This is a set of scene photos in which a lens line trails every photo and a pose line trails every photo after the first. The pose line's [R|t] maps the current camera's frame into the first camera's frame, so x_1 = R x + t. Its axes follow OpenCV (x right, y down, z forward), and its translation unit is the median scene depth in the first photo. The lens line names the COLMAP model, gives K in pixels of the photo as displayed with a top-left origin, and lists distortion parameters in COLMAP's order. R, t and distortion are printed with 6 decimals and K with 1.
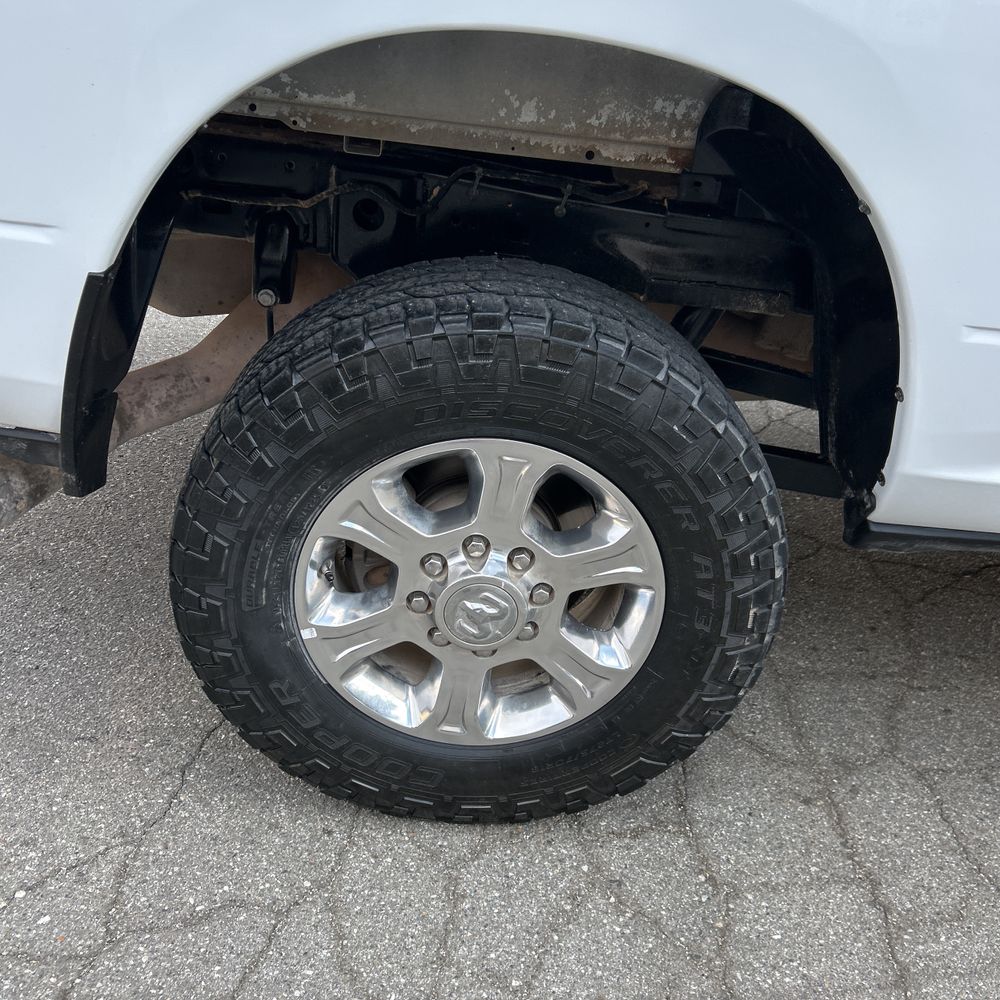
lens RADIAL K [[1007.3, 0, 484.8], [0, 1007.3, 503.4], [0, 0, 1]] dist [0.014443, -0.010640]
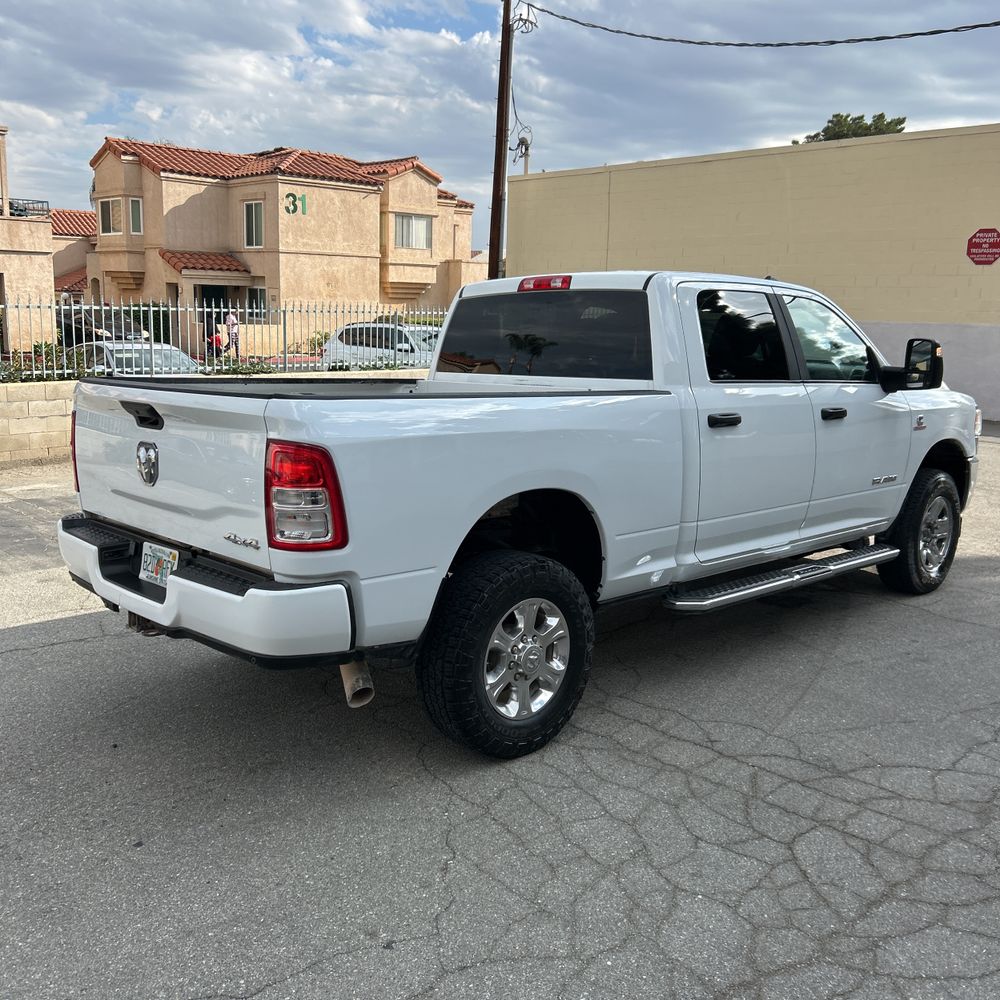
lens RADIAL K [[991.3, 0, 476.7], [0, 991.3, 499.6], [0, 0, 1]] dist [0.034478, -0.017381]
pose [[0.750639, -0.197417, 0.630530, -1.950898], [0.376807, 0.911820, -0.163097, 0.095890], [-0.542732, 0.360015, 0.758836, -1.397988]]
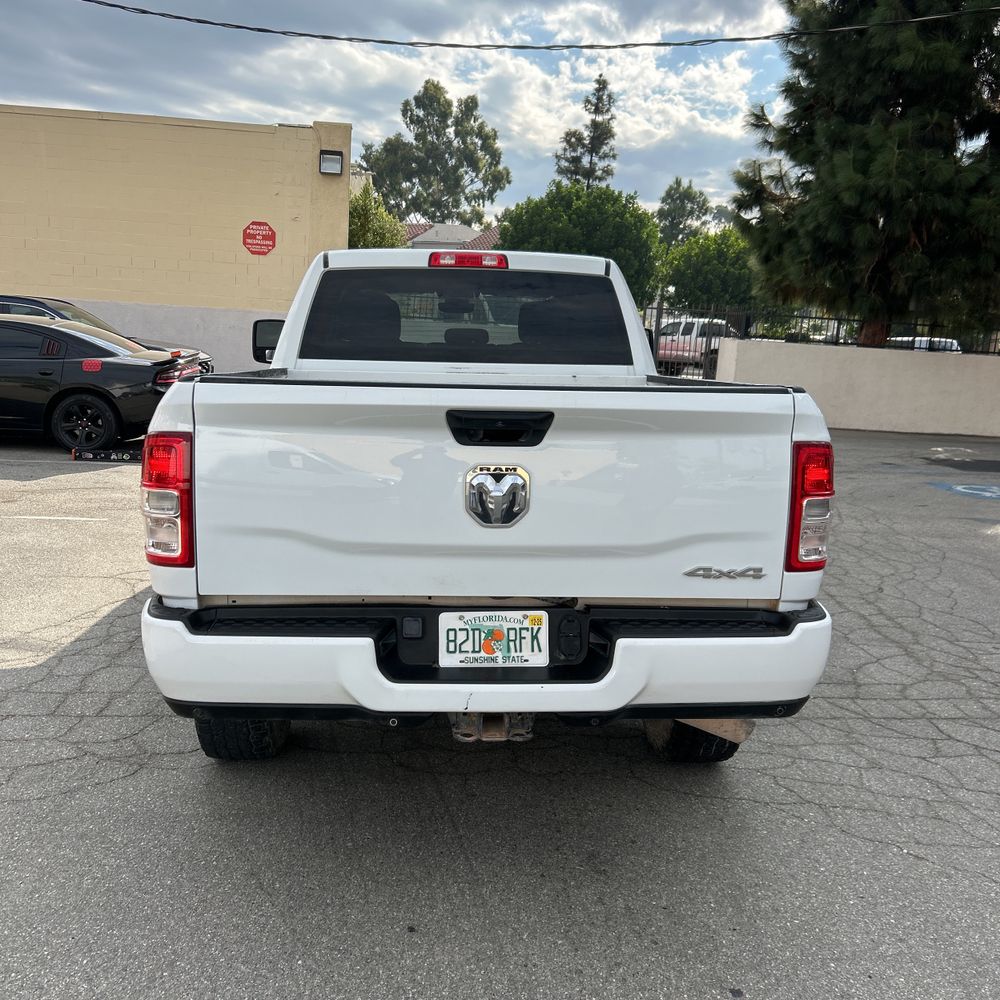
lens RADIAL K [[1009.6, 0, 486.7], [0, 1009.6, 484.0], [0, 0, 1]] dist [0.023925, -0.016973]
pose [[-0.027159, -0.244428, 0.969287, -2.807790], [0.459756, 0.857949, 0.229233, -1.347193], [-0.887630, 0.451861, 0.089076, 1.132000]]
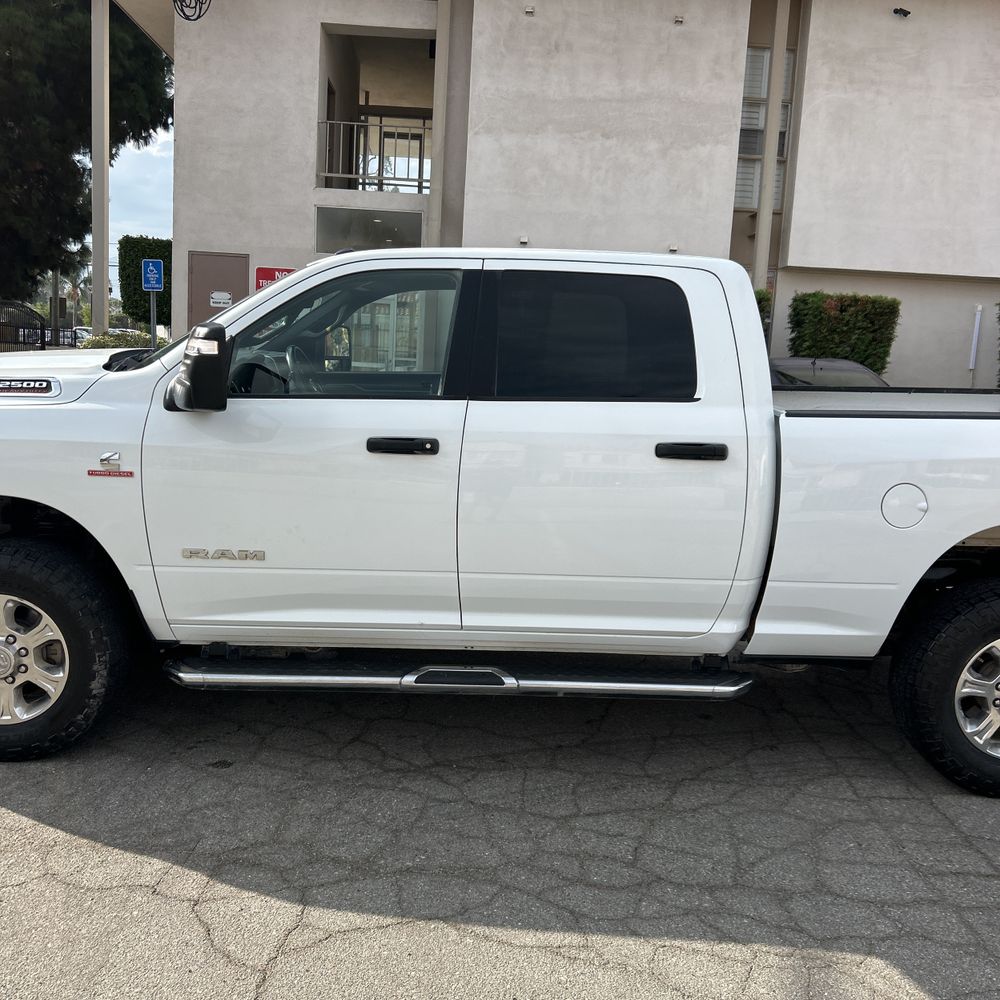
lens RADIAL K [[1004.7, 0, 501.2], [0, 1004.7, 494.7], [0, 0, 1]] dist [0.012236, 0.001559]
pose [[-0.990279, -0.138834, -0.008523, 1.568679], [-0.114311, 0.777390, 0.618545, -2.693004], [-0.079250, 0.613507, -0.785703, 4.345252]]
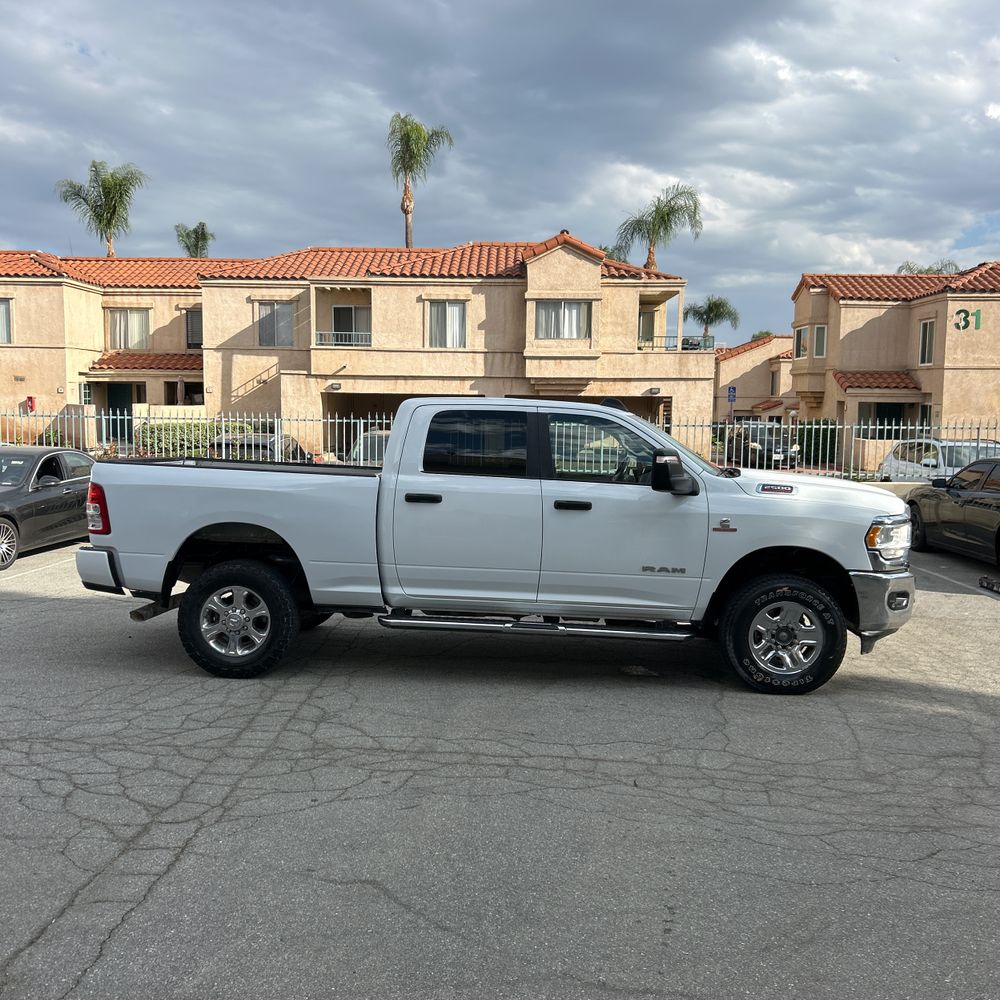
lens RADIAL K [[983.5, 0, 485.6], [0, 983.5, 481.5], [0, 0, 1]] dist [0.111376, -0.260478]
pose [[0.994693, -0.068105, -0.077122, 1.796727], [0.026172, 0.892393, -0.450500, 1.864611], [0.099505, 0.446090, 0.889439, -3.895861]]
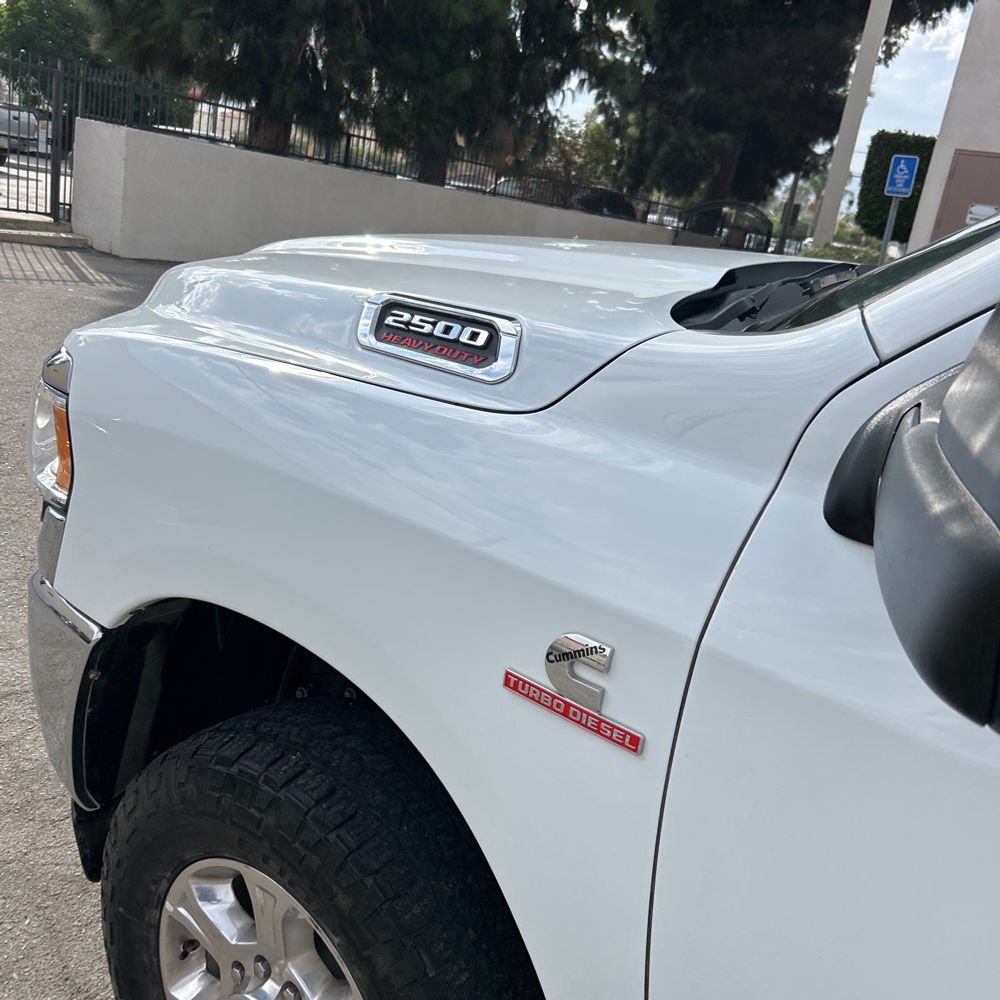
lens RADIAL K [[1009.6, 0, 509.7], [0, 1009.6, 499.0], [0, 0, 1]] dist [0.016035, -0.004171]
pose [[-0.745101, -0.379979, 0.548125, 2.289361], [0.125199, 0.727539, 0.674546, -1.543330], [-0.655095, 0.571230, -0.494517, 2.559010]]
